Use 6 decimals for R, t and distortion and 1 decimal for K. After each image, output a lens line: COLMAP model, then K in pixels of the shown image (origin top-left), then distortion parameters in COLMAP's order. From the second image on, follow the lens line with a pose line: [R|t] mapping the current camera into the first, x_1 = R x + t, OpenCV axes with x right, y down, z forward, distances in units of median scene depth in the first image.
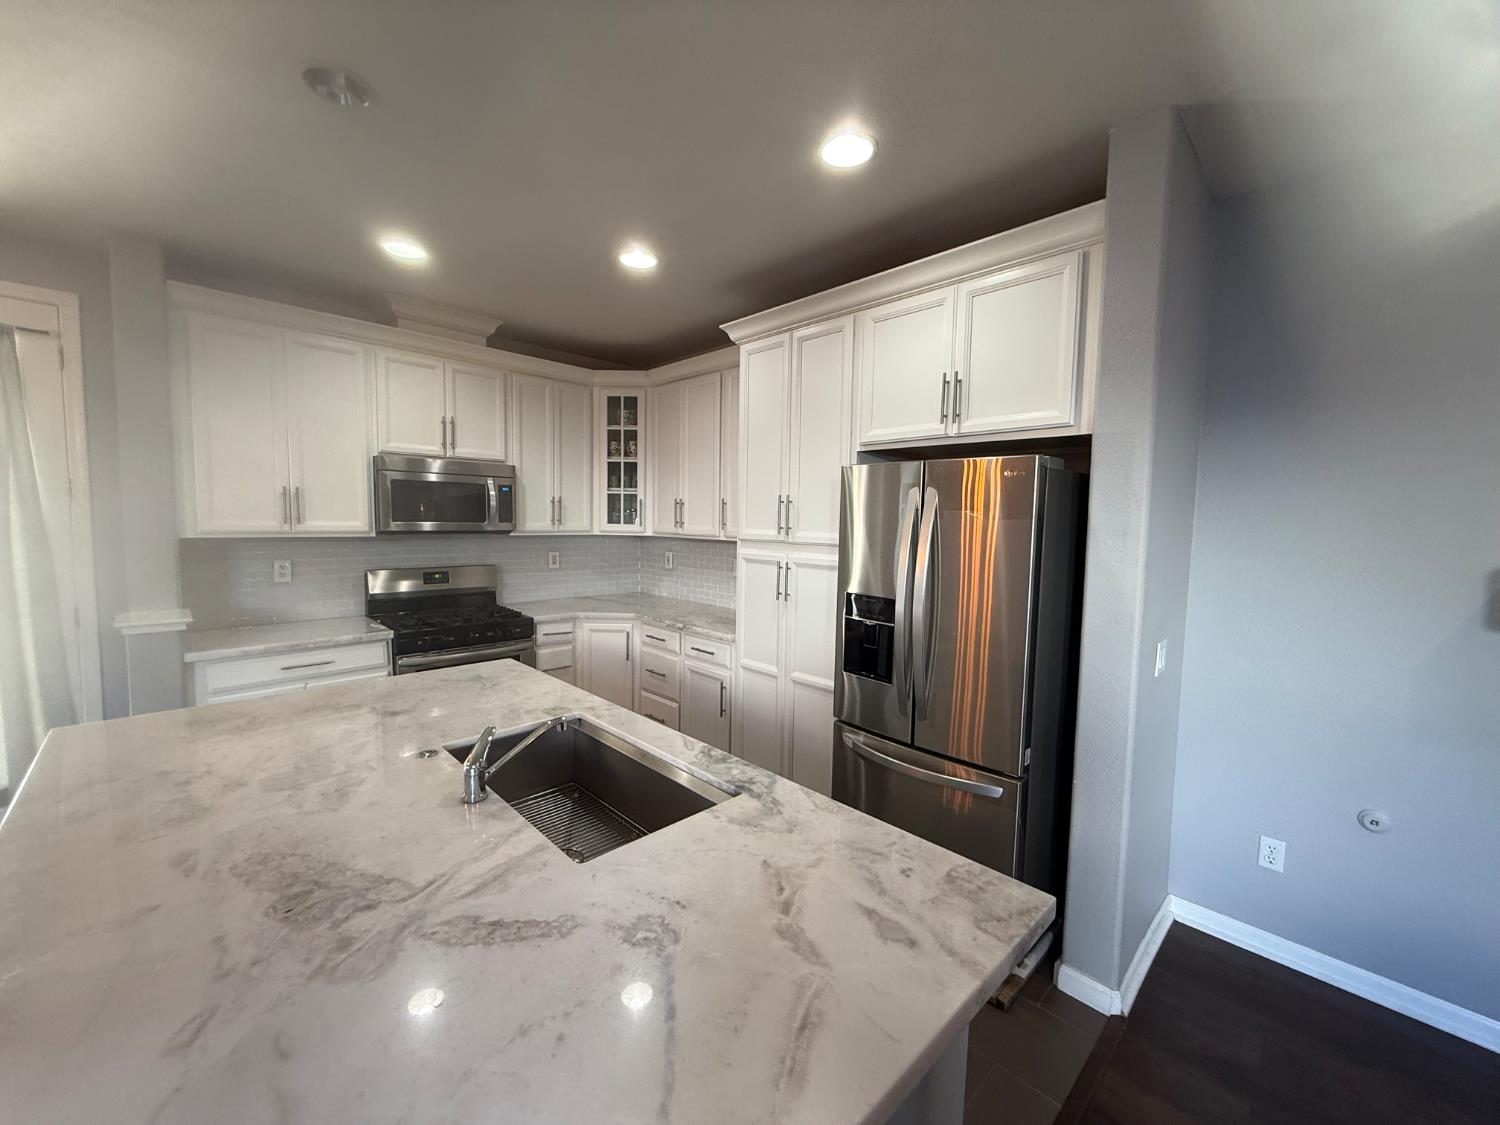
lens RADIAL K [[597.1, 0, 745.8], [0, 597.1, 560.9], [0, 0, 1]] dist [-0.001208, 0.000177]
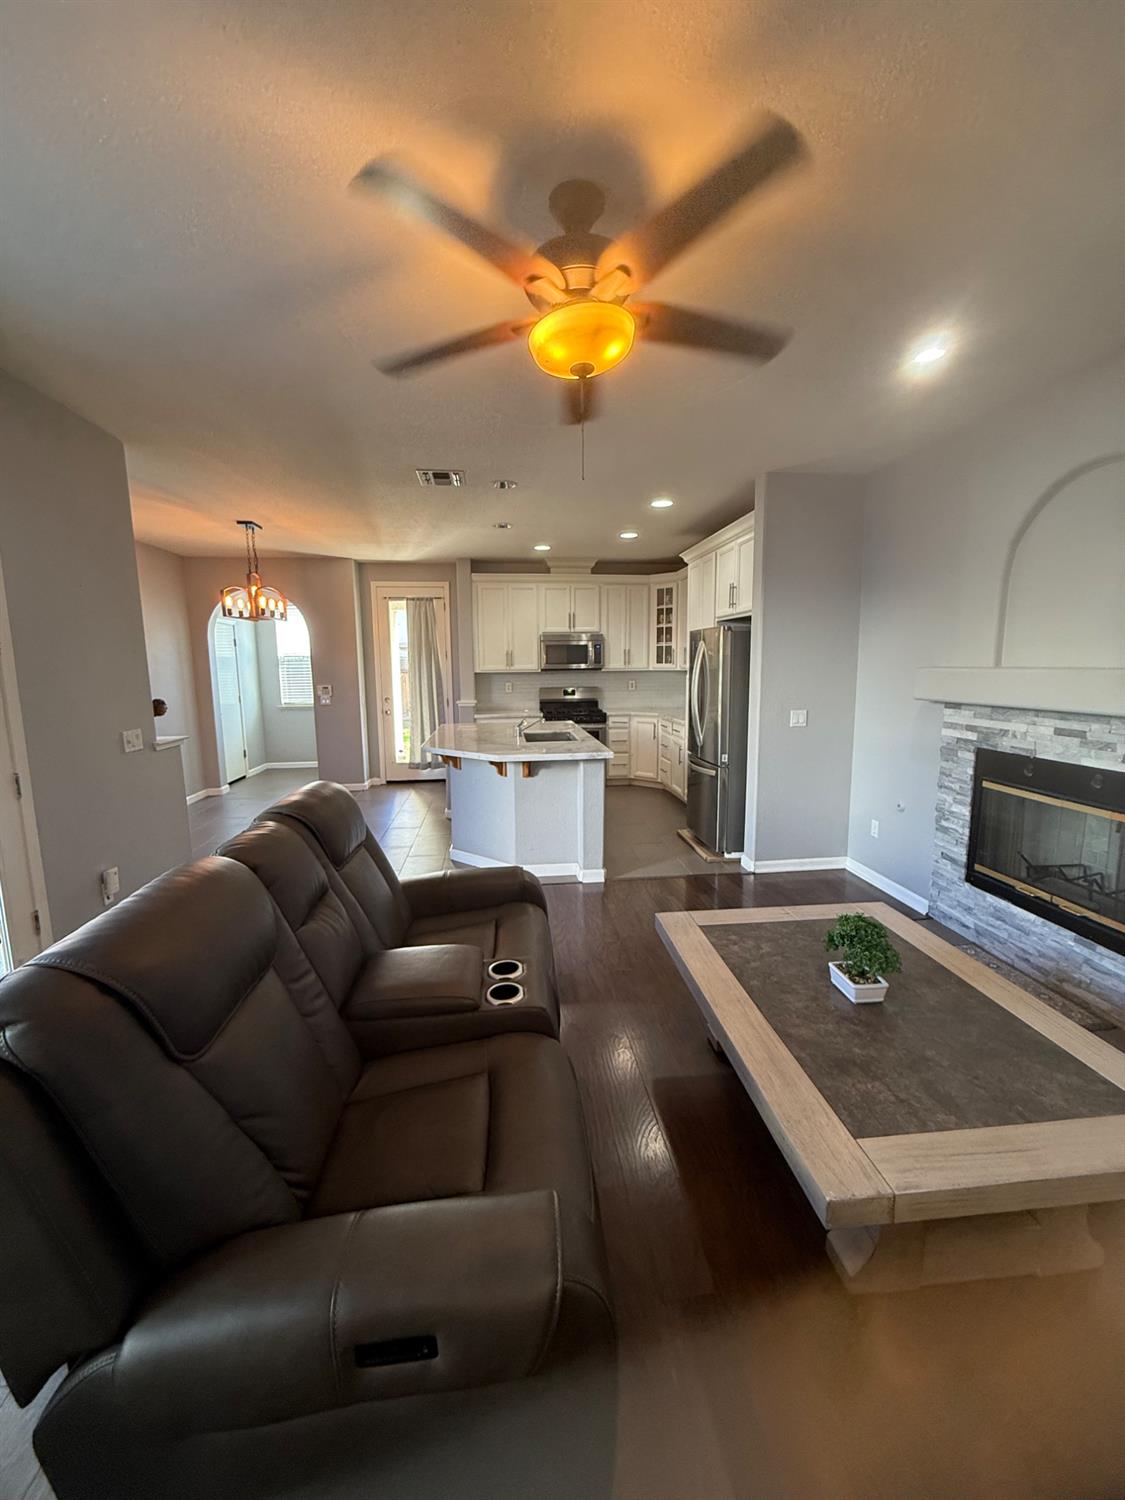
lens RADIAL K [[597.1, 0, 563.5], [0, 597.1, 745.9], [0, 0, 1]] dist [-0.001208, 0.000177]
pose [[0.791488, 0.058197, -0.608408, 0.764956], [-0.020423, 0.997419, 0.068838, 0.075725], [0.610843, -0.042059, 0.790634, -0.664710]]
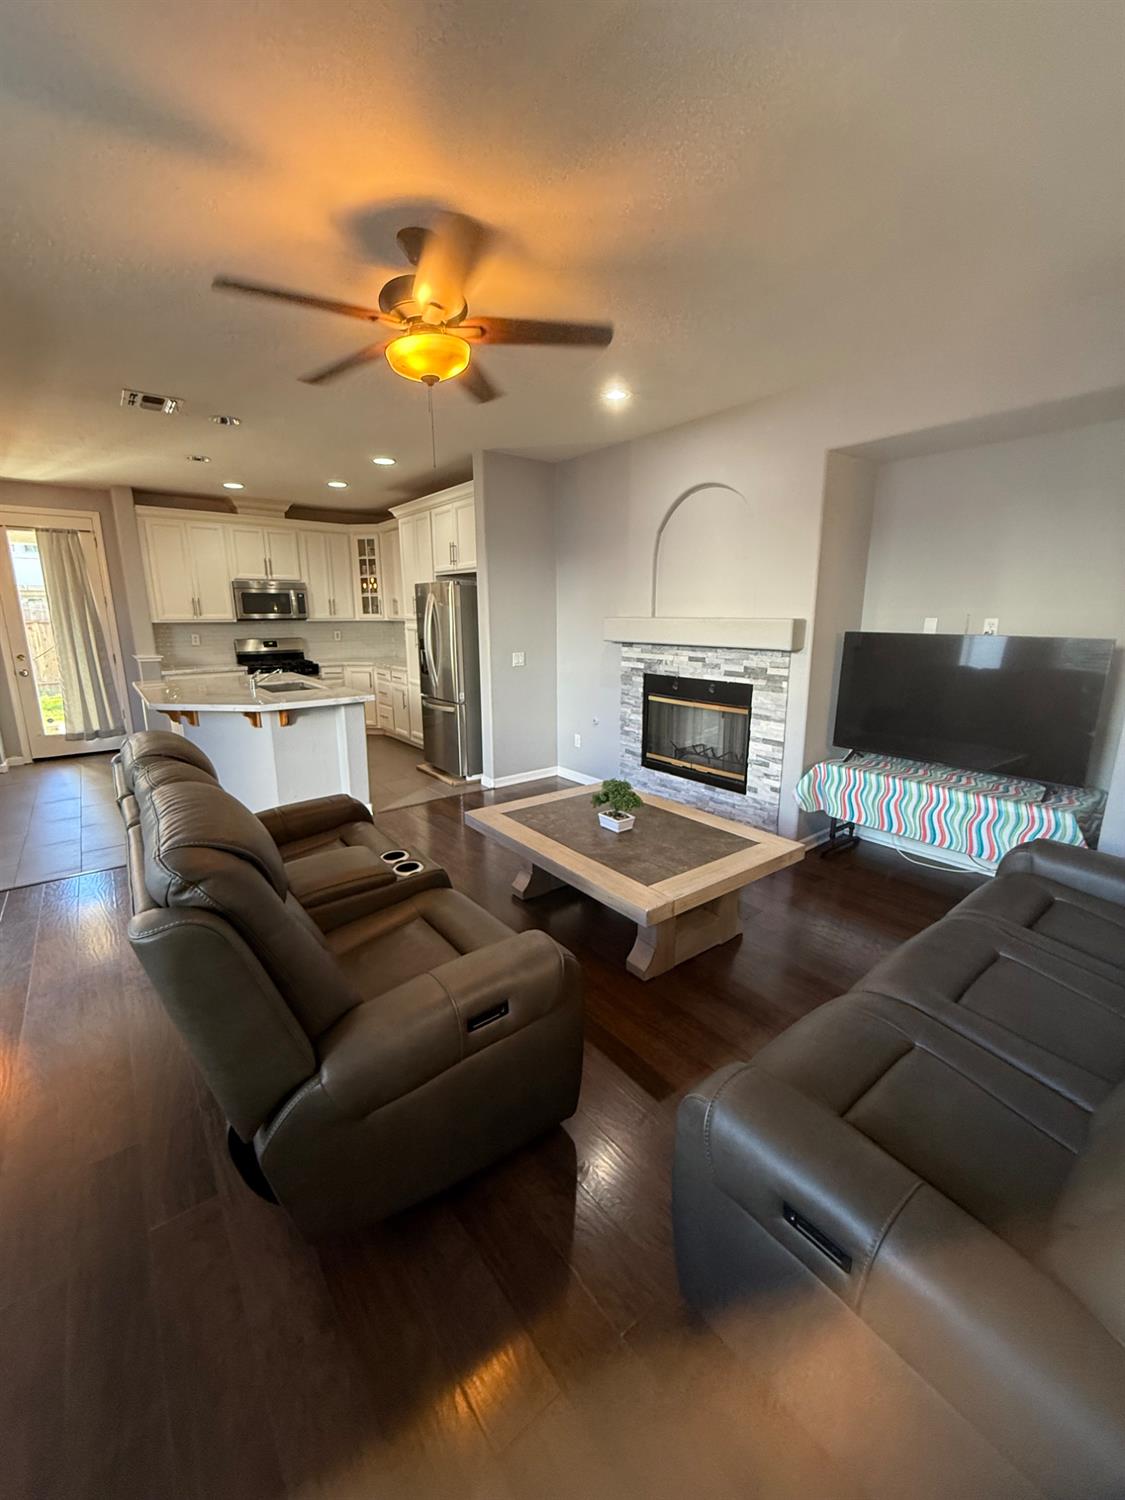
lens RADIAL K [[597.1, 0, 563.5], [0, 597.1, 745.9], [0, 0, 1]] dist [-0.001208, 0.000177]
pose [[0.994610, 0.003033, -0.103642, 0.670492], [0.012005, 0.989480, 0.144170, 0.094302], [0.102989, -0.144637, 0.984110, -0.906519]]
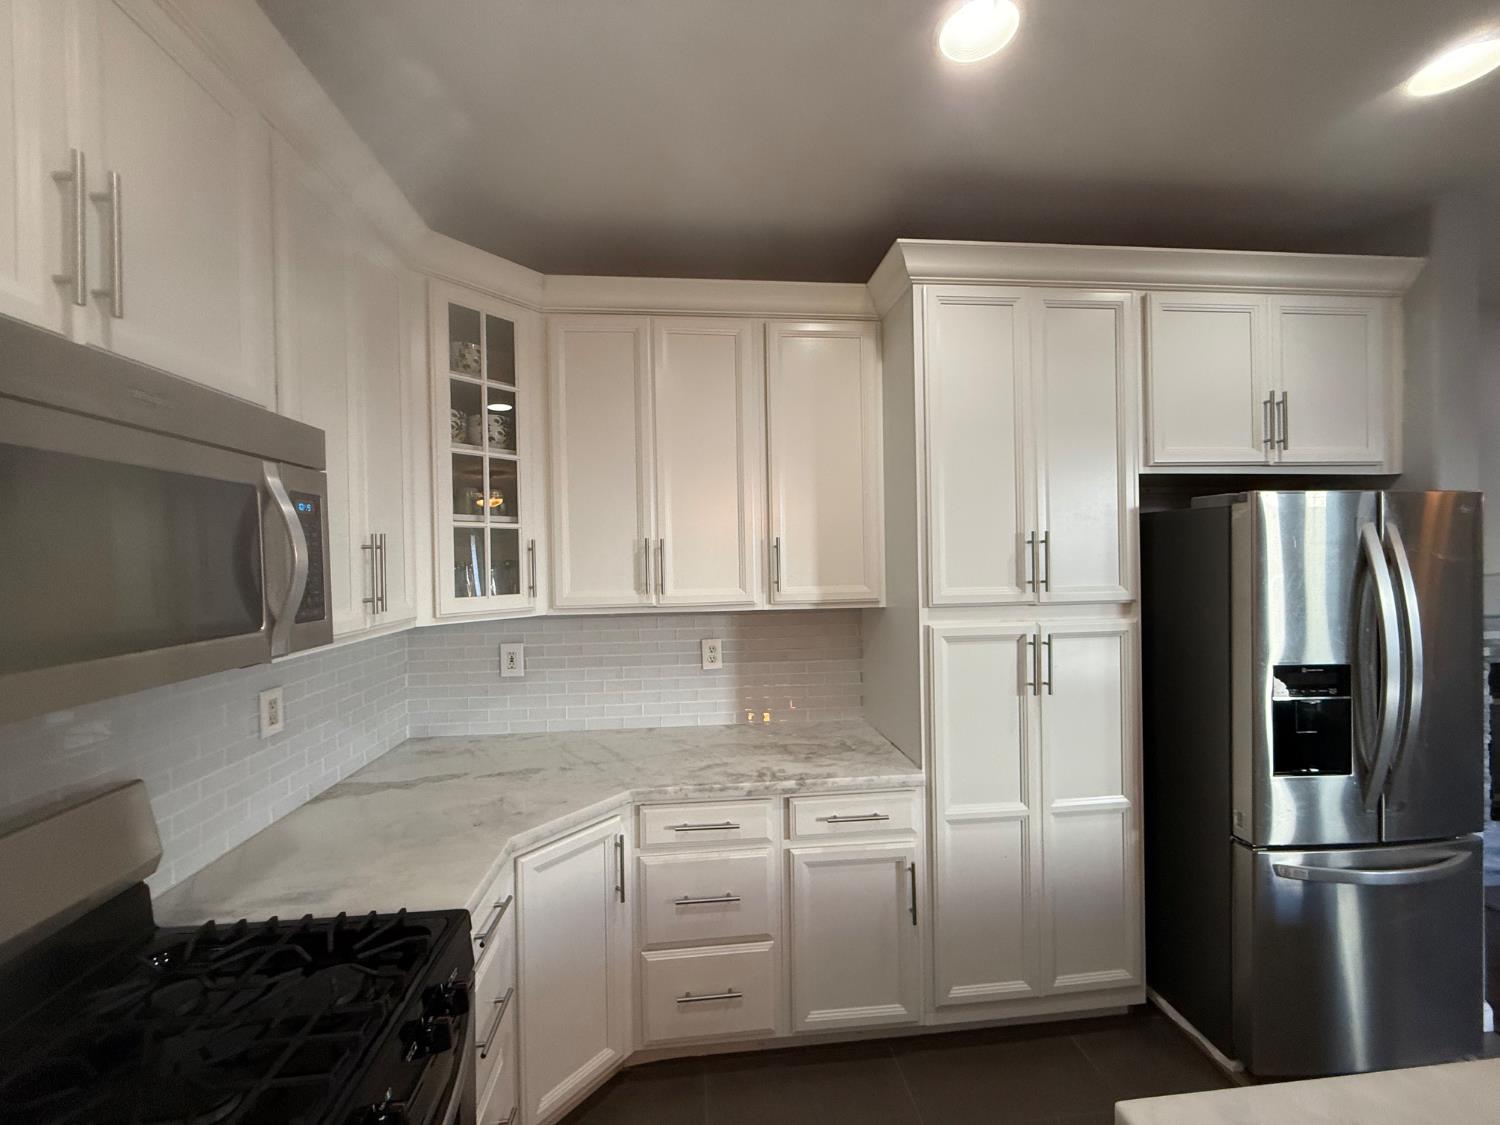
lens RADIAL K [[597.1, 0, 745.8], [0, 597.1, 560.9], [0, 0, 1]] dist [-0.001208, 0.000177]
pose [[0.621467, -0.030777, 0.782836, -0.536982], [0.085459, 0.995929, -0.028688, -0.072497], [-0.778765, 0.084729, 0.621567, 0.706088]]
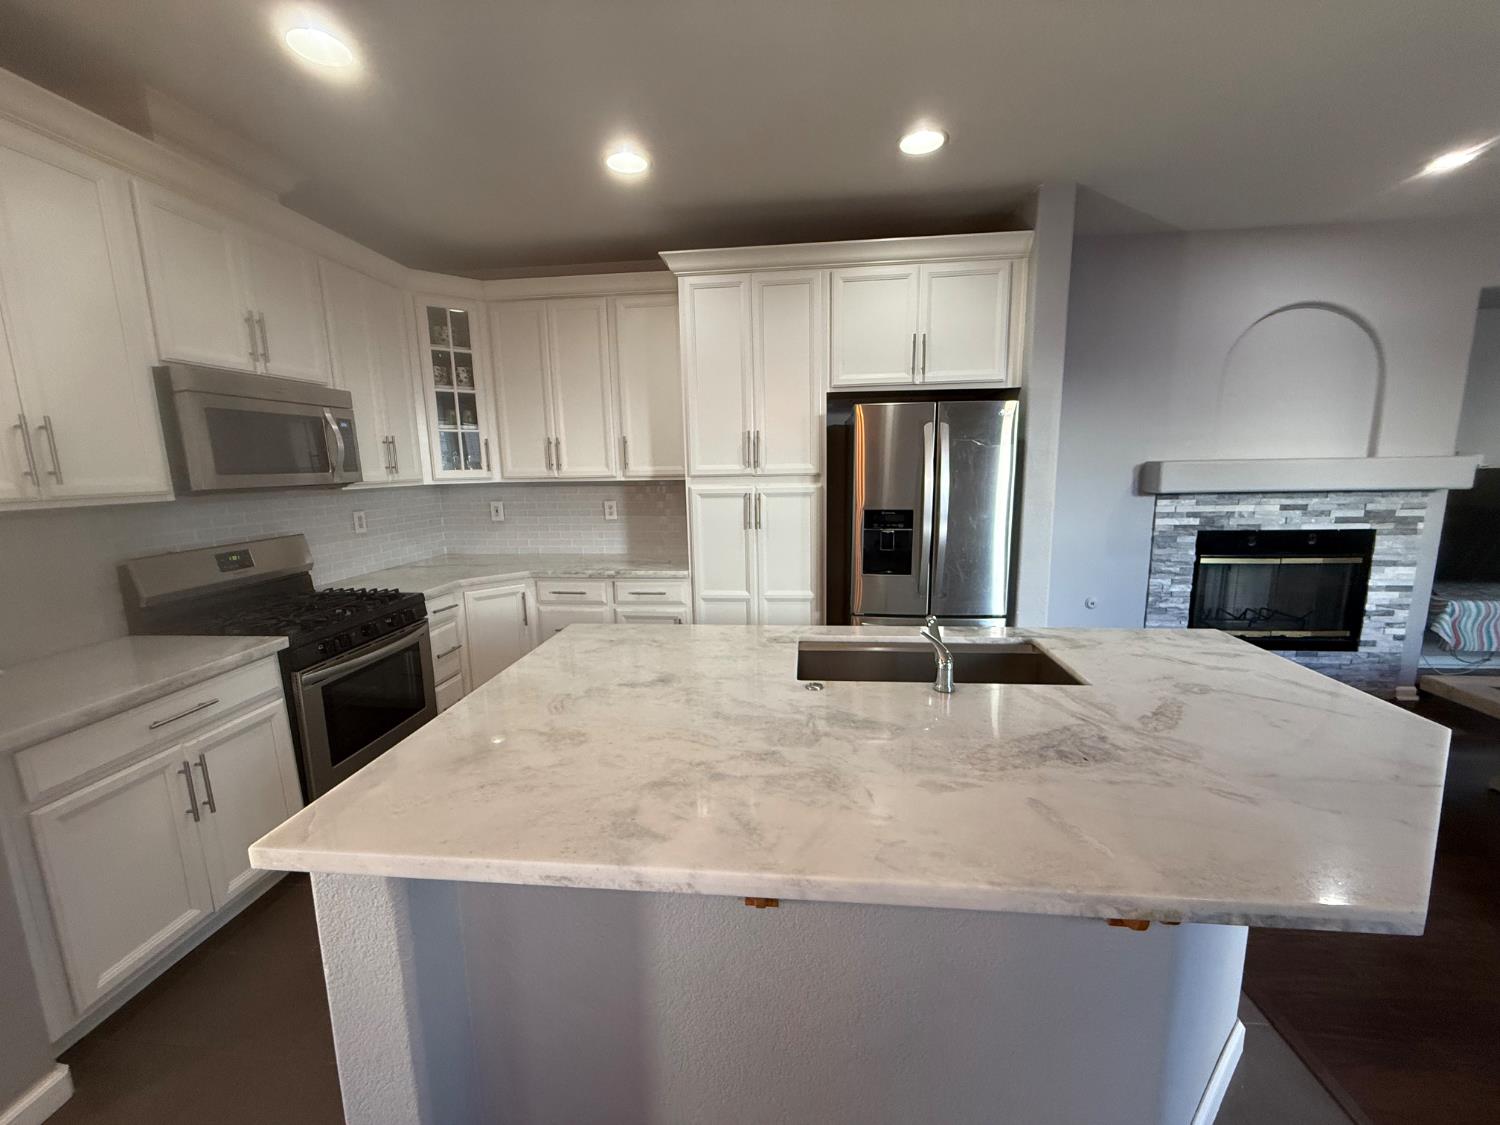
lens RADIAL K [[597.1, 0, 745.8], [0, 597.1, 560.9], [0, 0, 1]] dist [-0.001208, 0.000177]
pose [[0.763971, -0.136160, 0.630721, -0.549227], [0.079293, 0.989884, 0.117652, -0.004515], [-0.640360, -0.039871, 0.767039, 0.142285]]
